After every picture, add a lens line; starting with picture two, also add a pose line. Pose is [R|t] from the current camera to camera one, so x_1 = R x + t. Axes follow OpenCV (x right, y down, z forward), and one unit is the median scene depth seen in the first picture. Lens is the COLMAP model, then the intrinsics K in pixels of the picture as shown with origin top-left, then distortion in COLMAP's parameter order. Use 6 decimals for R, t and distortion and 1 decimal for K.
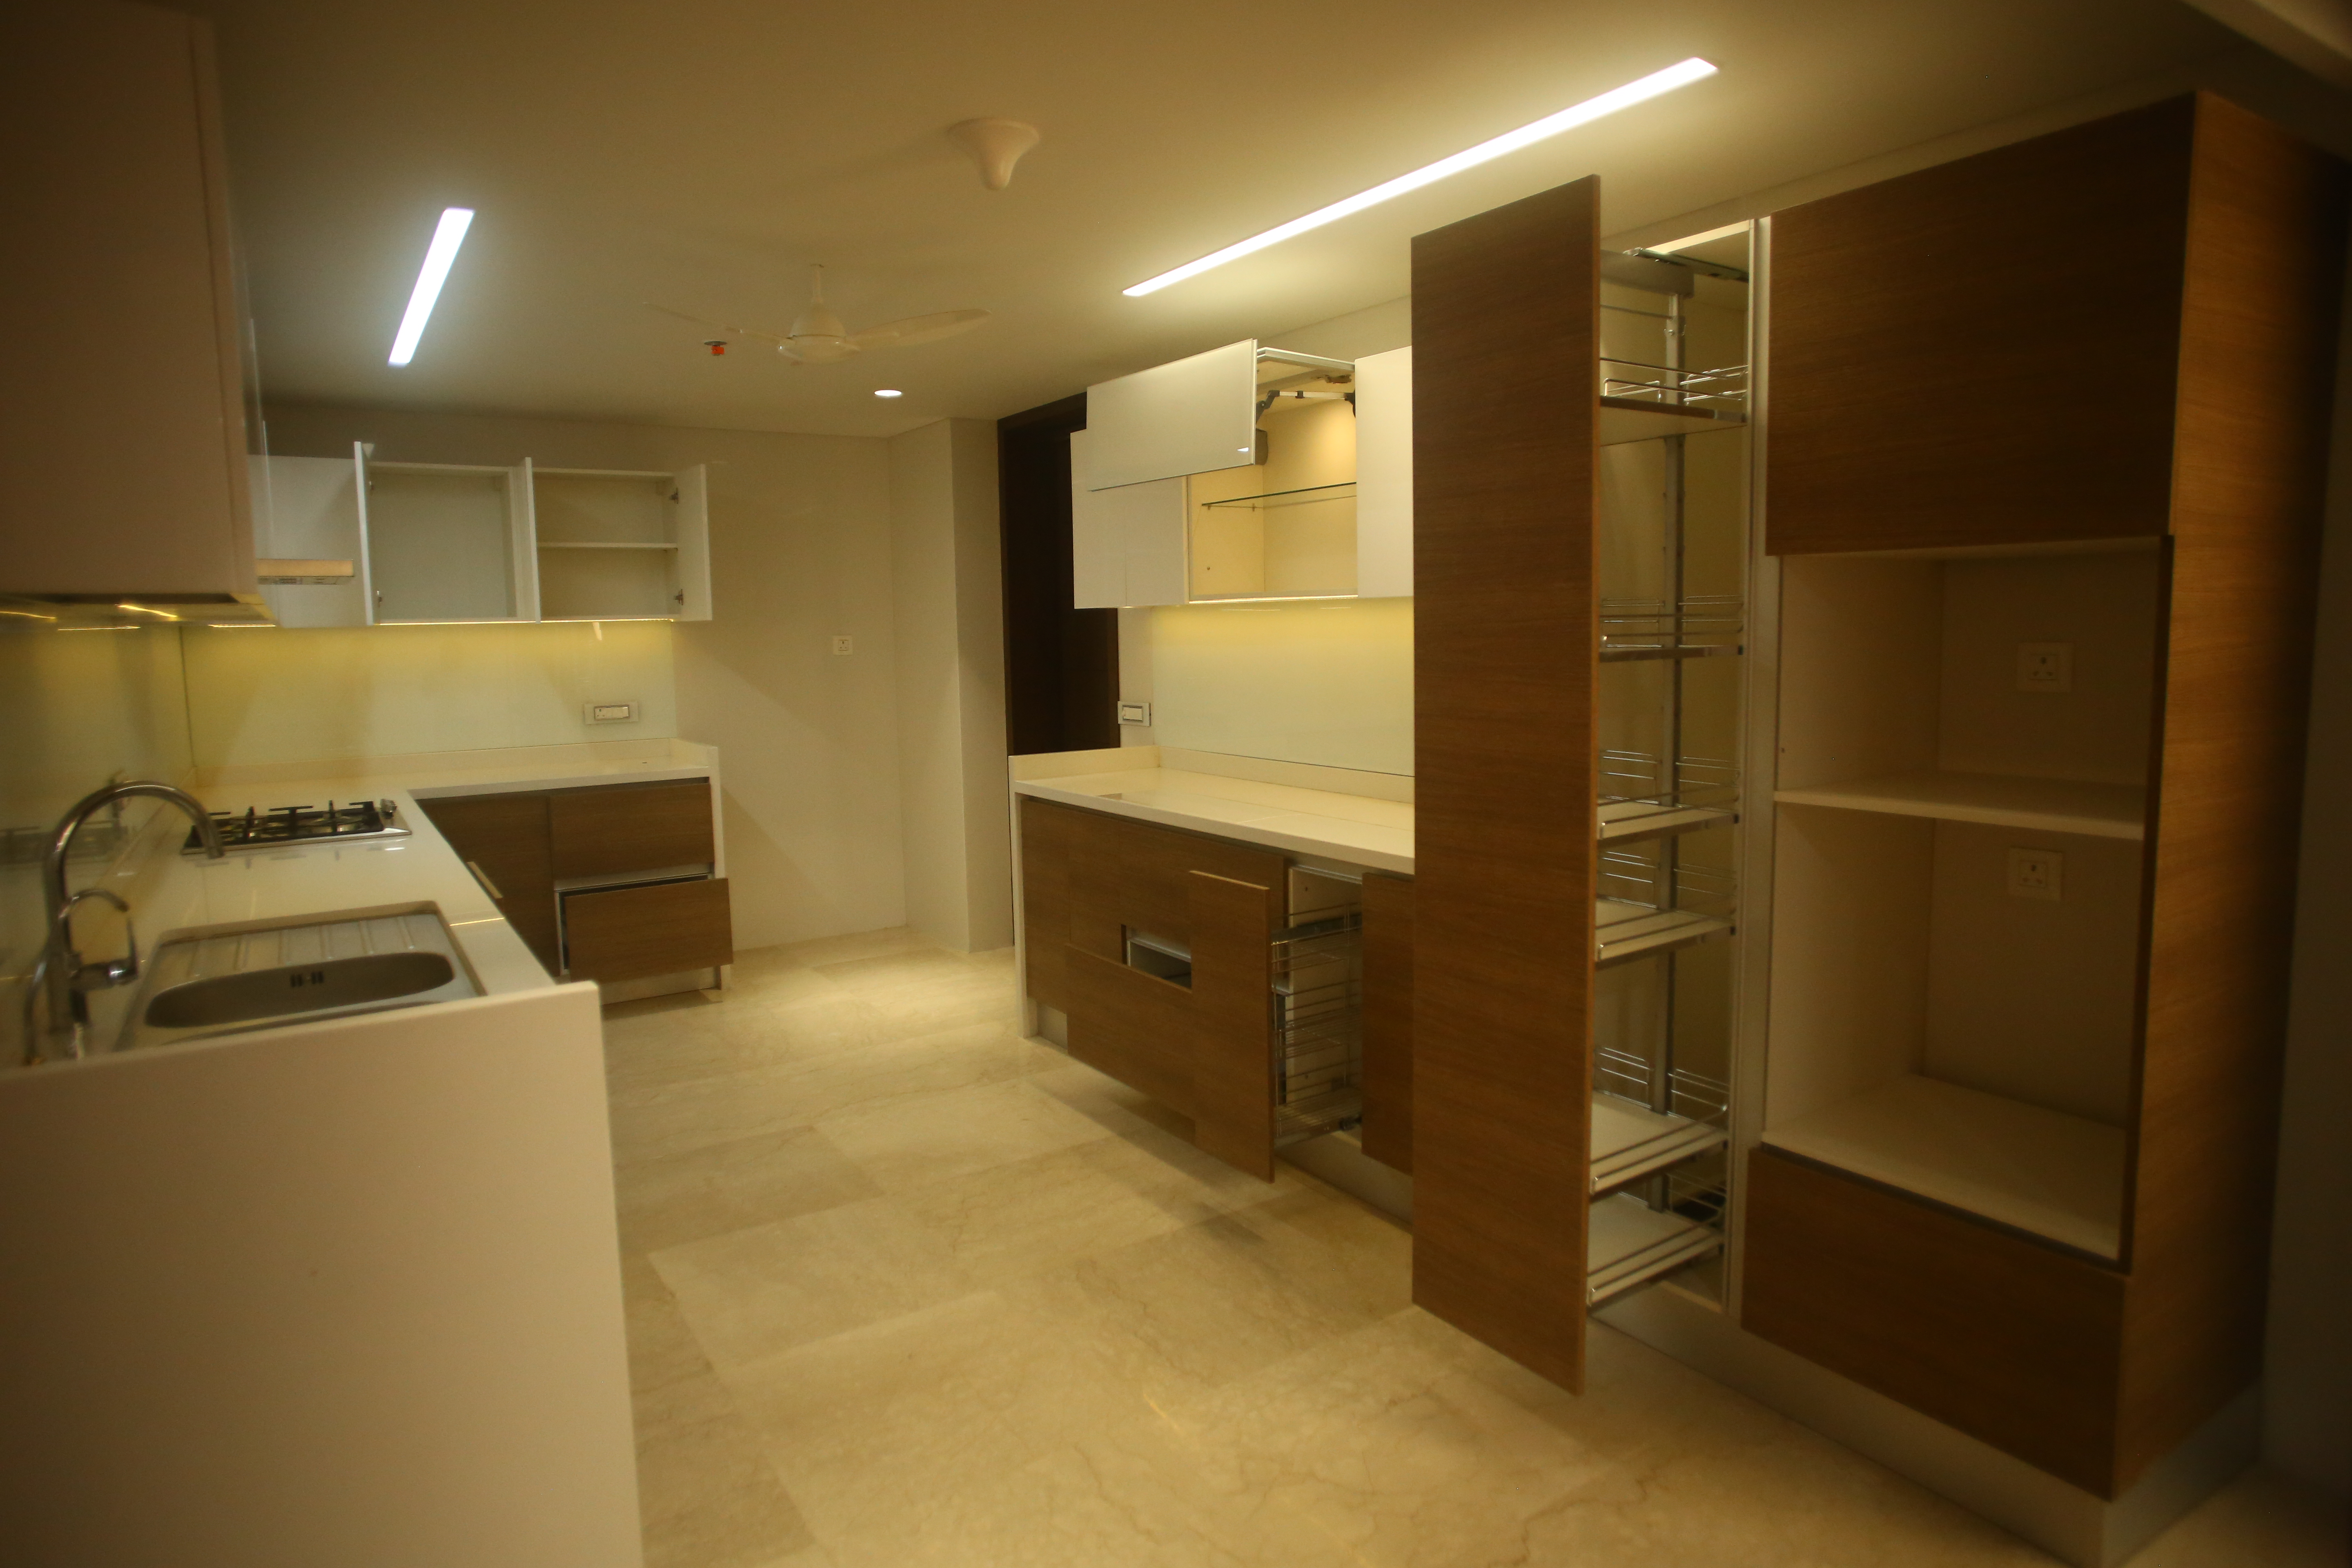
lens RADIAL K [[1345.0, 0, 1177.5], [0, 1345.0, 762.2], [0, 0, 1]] dist [-0.061704, 0.042345]
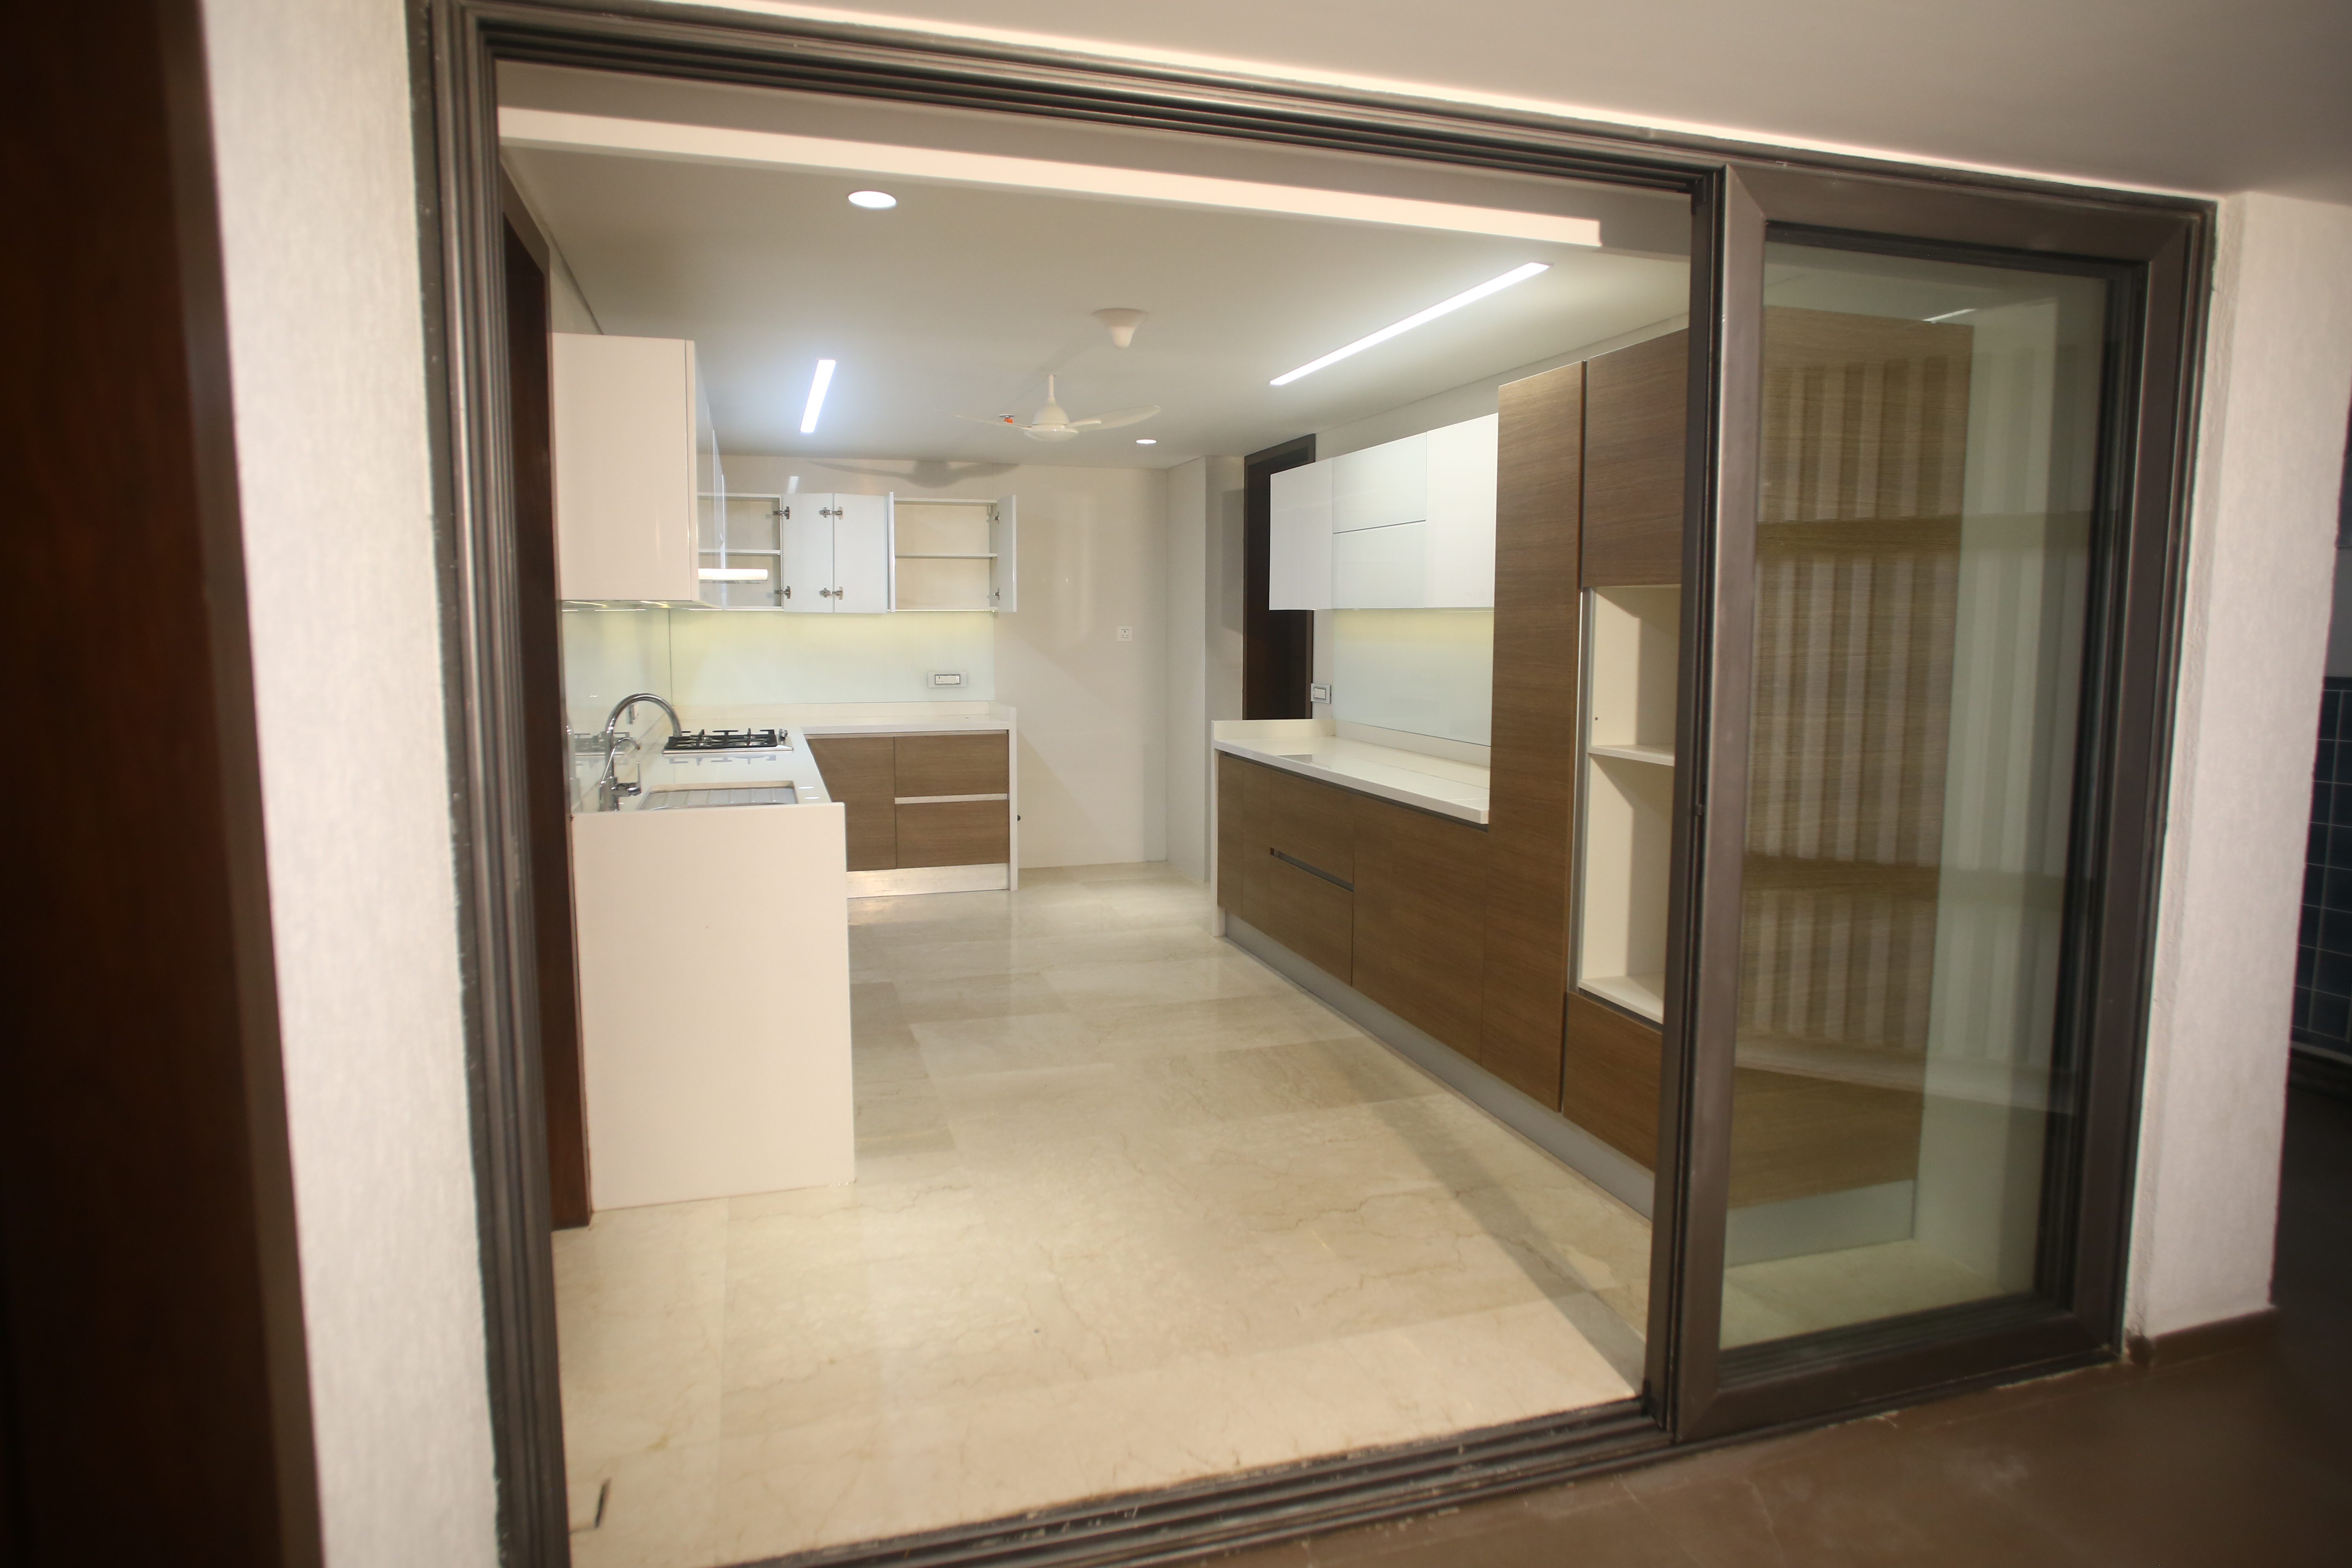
lens RADIAL K [[1345.0, 0, 1177.5], [0, 1345.0, 762.2], [0, 0, 1]] dist [-0.061704, 0.042345]
pose [[0.959391, 0.050032, -0.277606, 0.245007], [-0.048190, 0.998747, 0.013458, 0.023056], [0.277932, 0.000466, 0.960601, -0.319762]]
